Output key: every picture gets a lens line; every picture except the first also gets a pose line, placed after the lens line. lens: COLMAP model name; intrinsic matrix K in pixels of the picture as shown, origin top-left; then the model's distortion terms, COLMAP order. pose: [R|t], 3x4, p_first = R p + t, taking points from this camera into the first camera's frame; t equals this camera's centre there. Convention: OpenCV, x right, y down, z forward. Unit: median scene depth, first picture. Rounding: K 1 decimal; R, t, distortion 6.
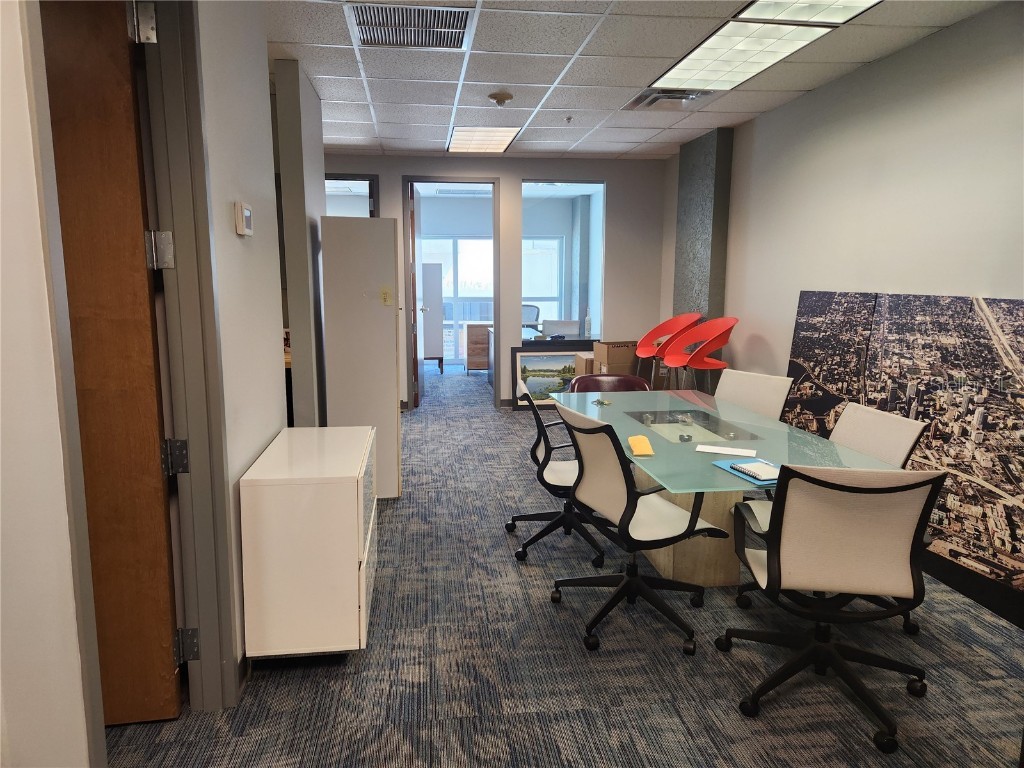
lens RADIAL K [[683.0, 0, 506.9], [0, 683.0, 386.8], [0, 0, 1]] dist [0.068676, -0.038767]
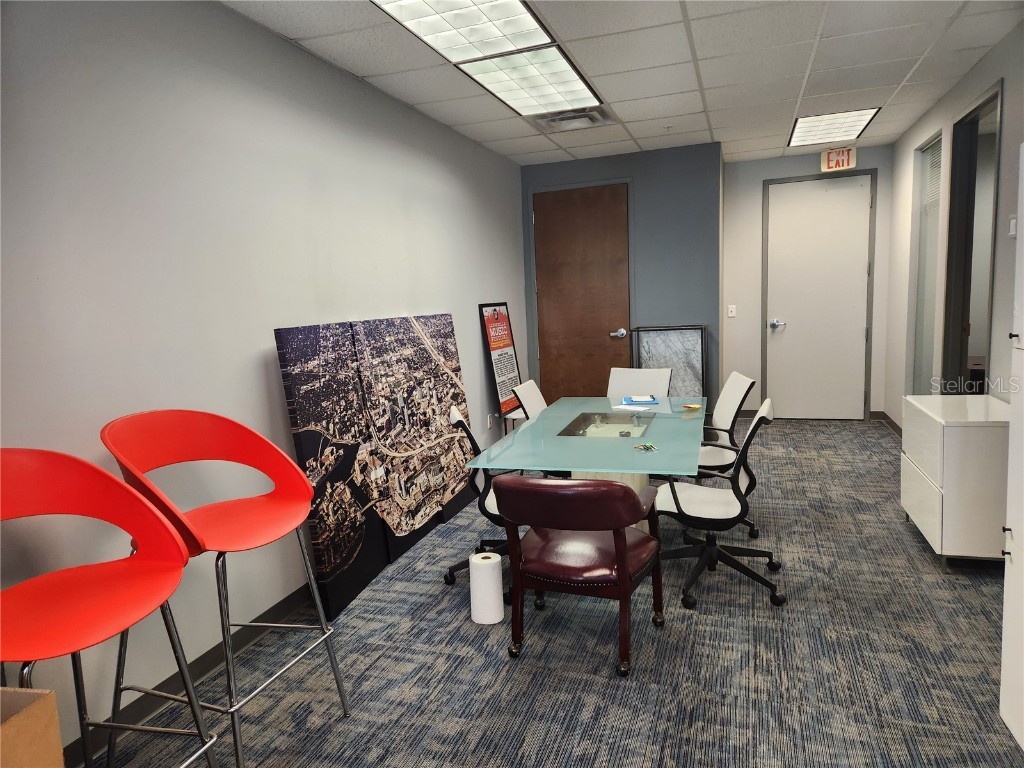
lens RADIAL K [[683.0, 0, 502.8], [0, 683.0, 385.6], [0, 0, 1]] dist [0.068676, -0.038767]
pose [[-0.891981, -0.017363, 0.451739, -0.068618], [0.118663, 0.955232, 0.271020, -0.283858], [-0.436221, 0.295349, -0.849988, 1.755139]]
